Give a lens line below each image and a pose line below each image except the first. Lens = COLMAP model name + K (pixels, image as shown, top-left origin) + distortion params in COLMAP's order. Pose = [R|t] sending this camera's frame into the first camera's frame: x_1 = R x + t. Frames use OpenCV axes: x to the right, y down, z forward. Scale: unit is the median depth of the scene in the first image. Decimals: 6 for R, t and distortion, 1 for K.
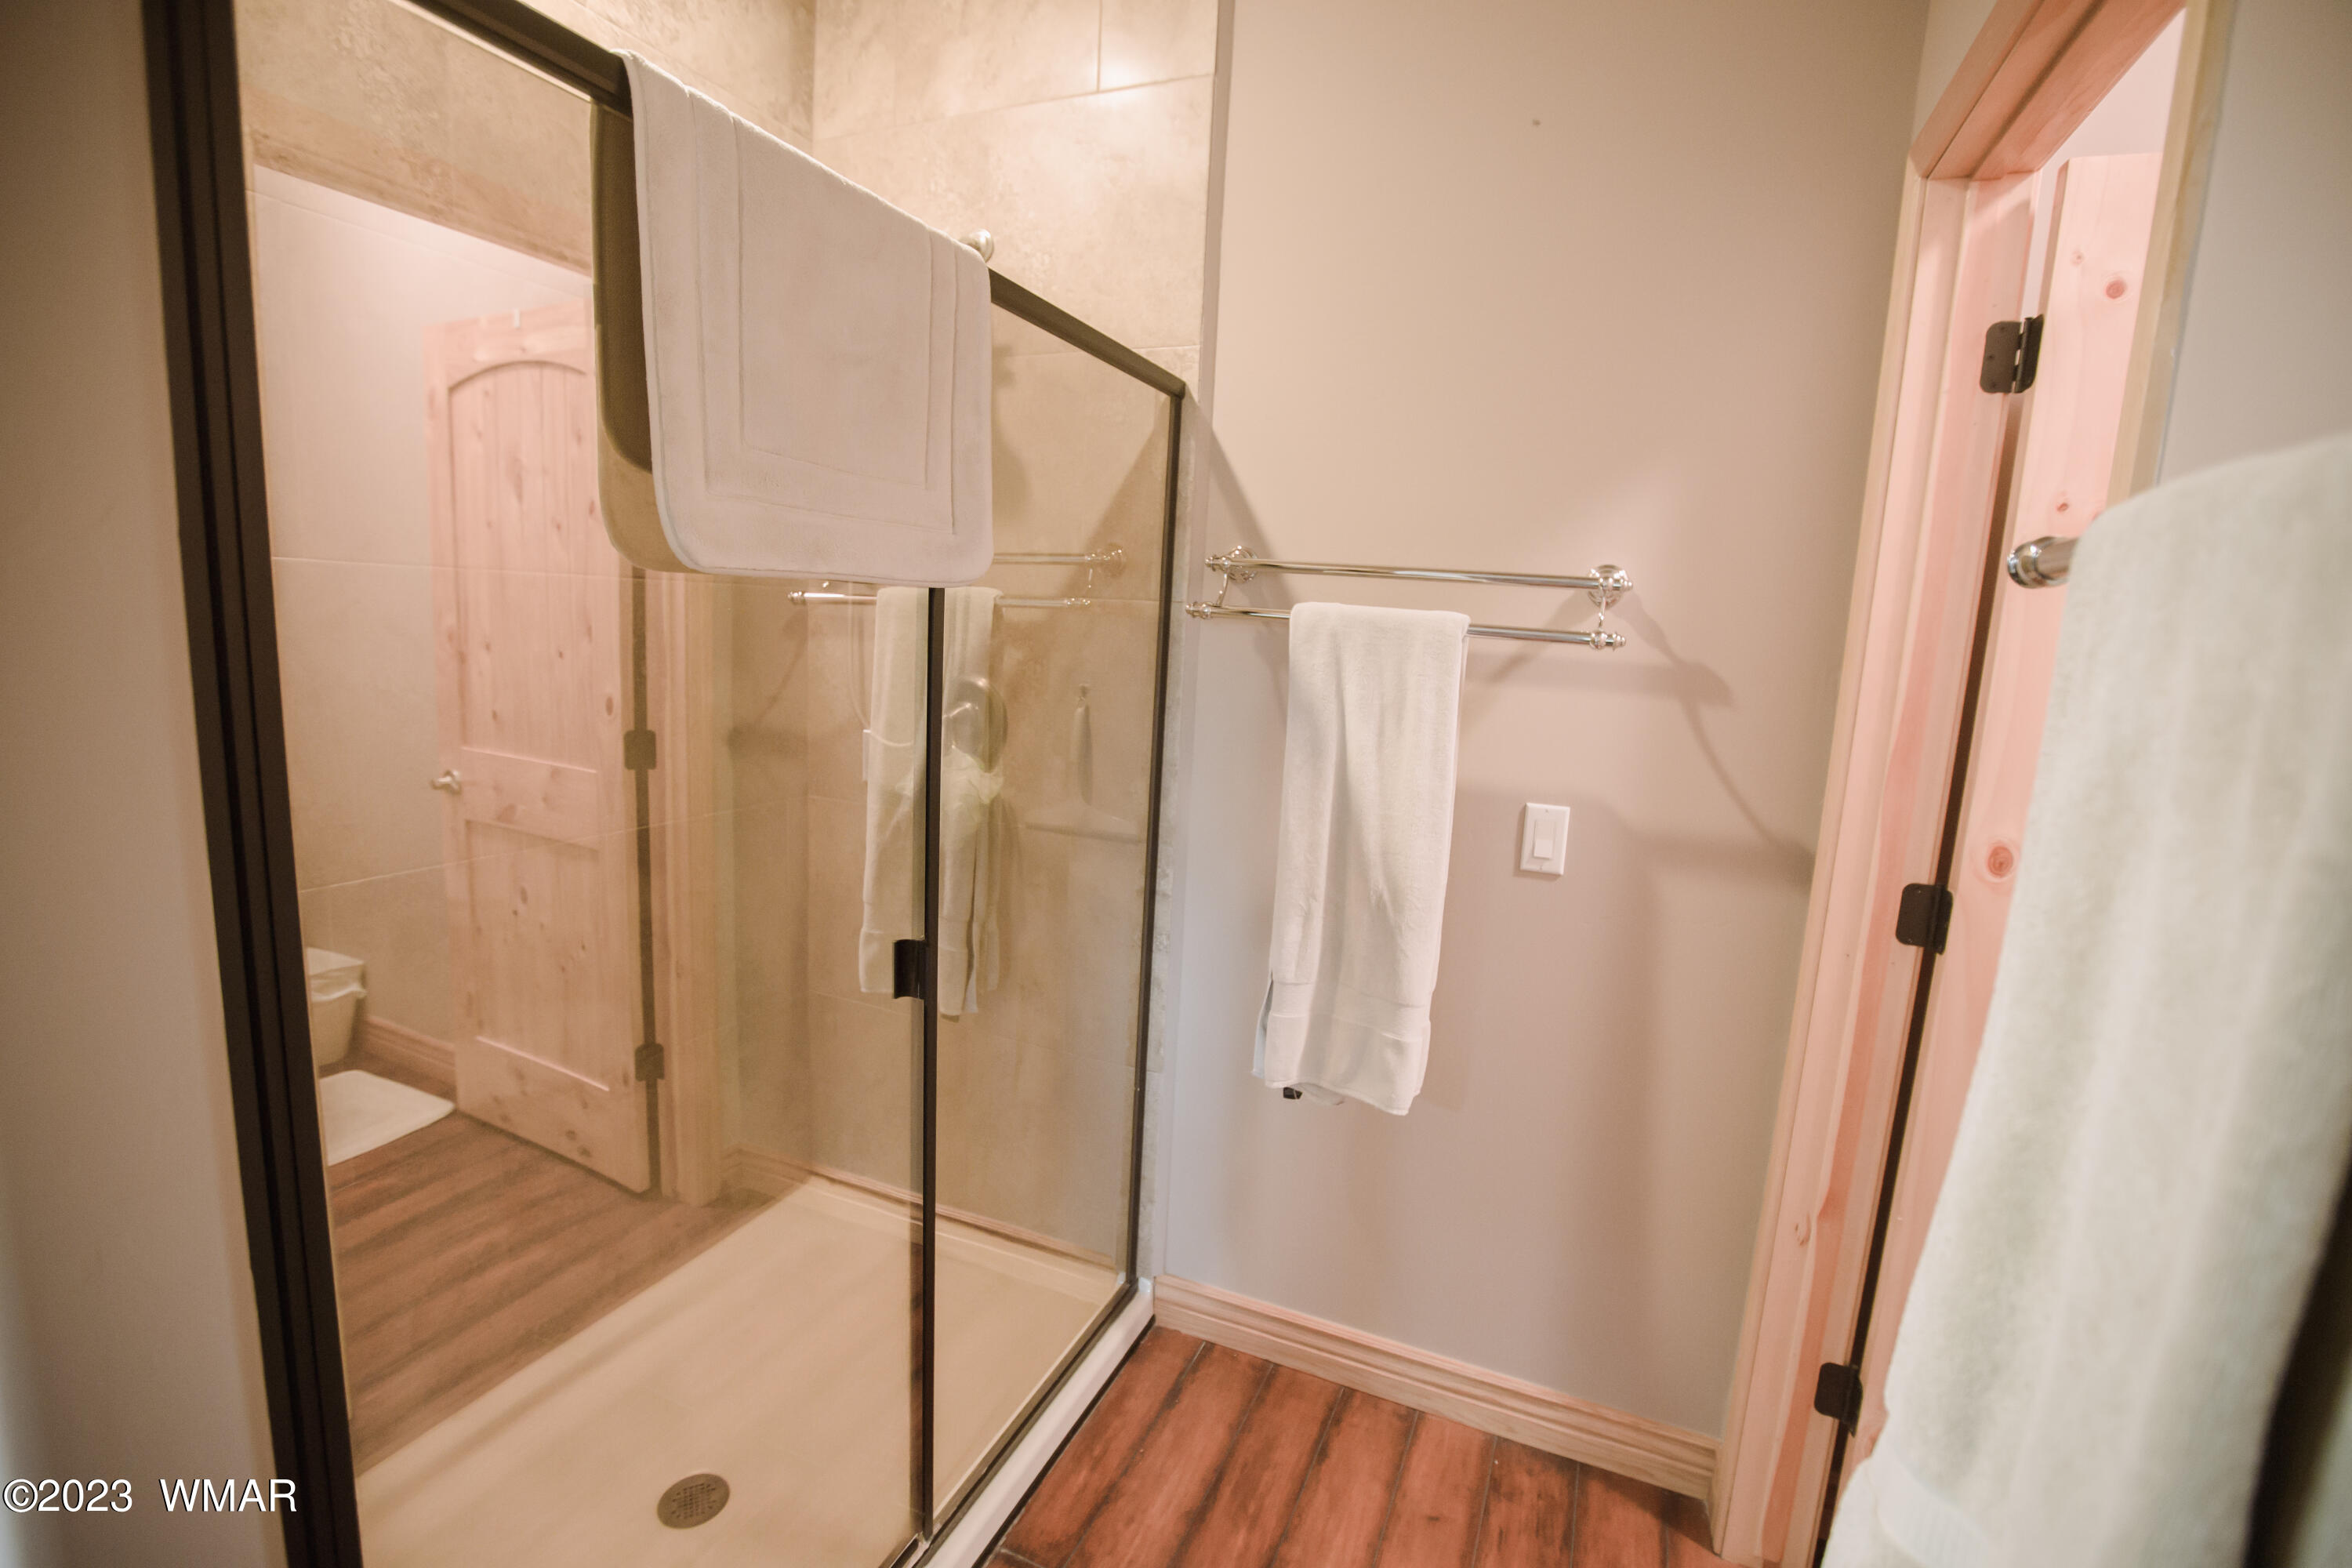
lens RADIAL K [[1065.6, 0, 1176.8], [0, 1065.6, 783.9], [0, 0, 1]] dist [-0.036606, 0.000428]
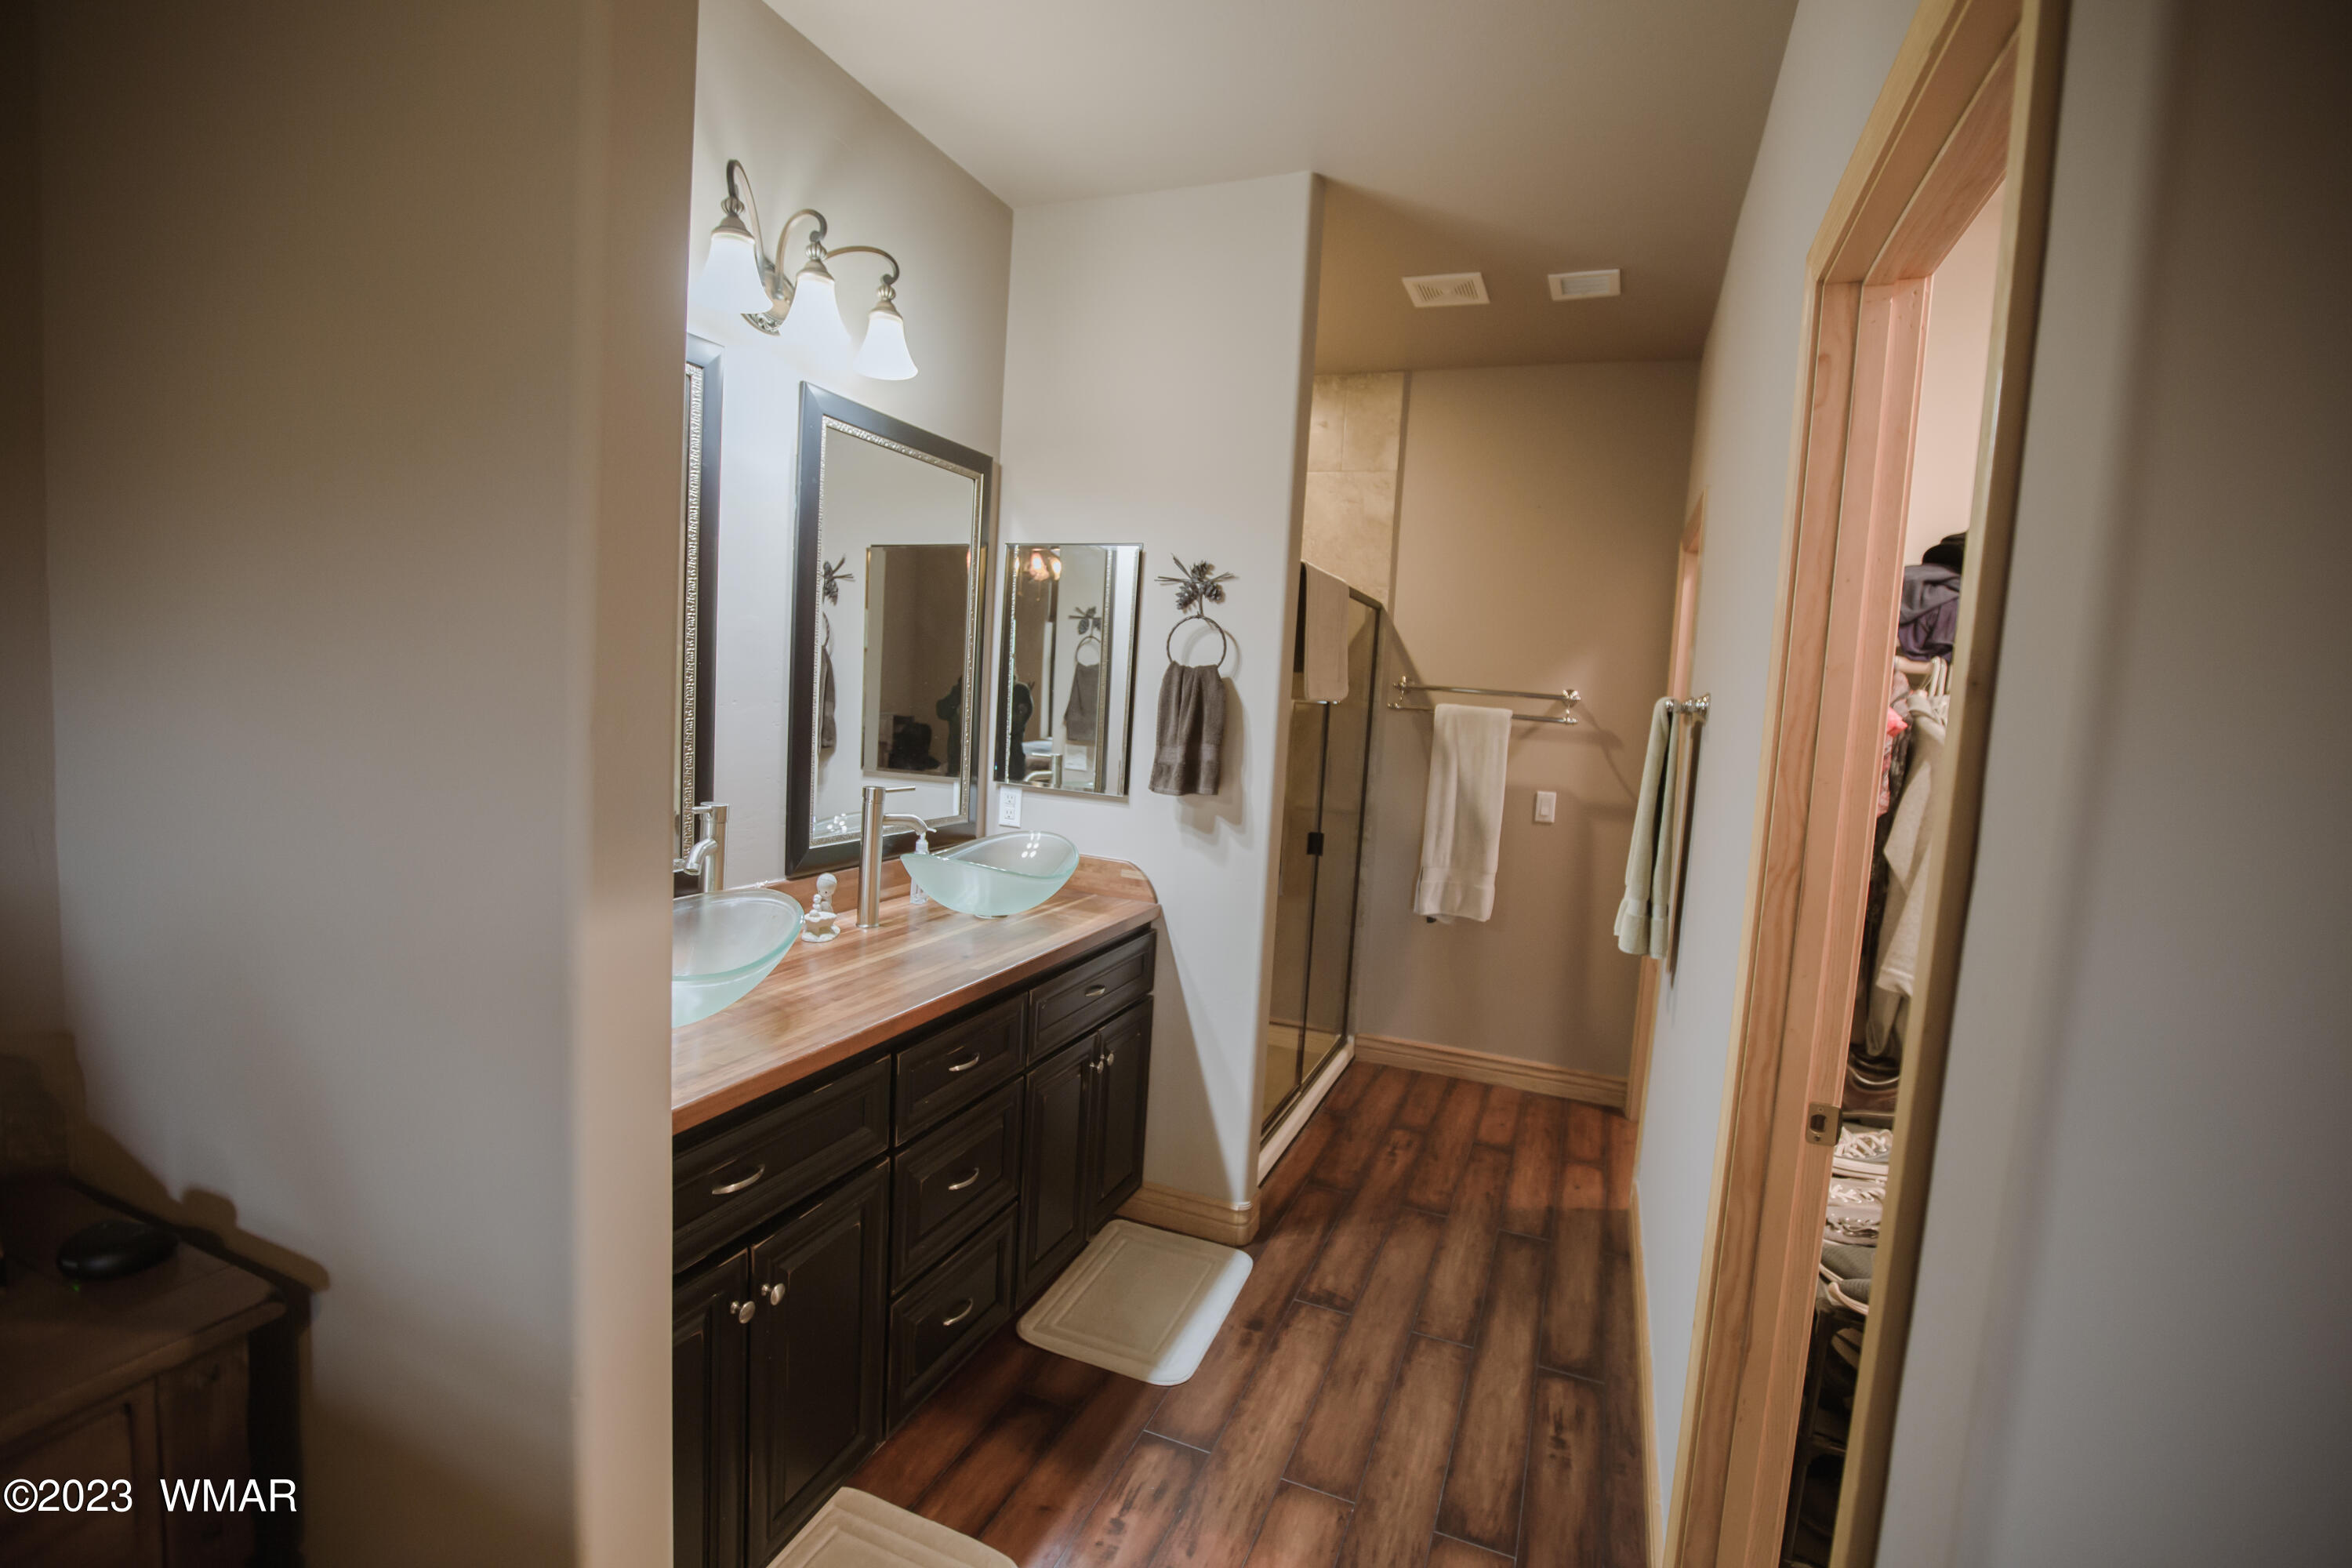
lens RADIAL K [[1065.6, 0, 1170.6], [0, 1065.6, 787.7], [0, 0, 1]] dist [-0.036606, 0.000428]
pose [[0.998139, 0.013407, -0.059480, -0.307019], [-0.017692, 0.997240, -0.072106, 0.177957], [0.058349, 0.073024, 0.995622, -1.254836]]
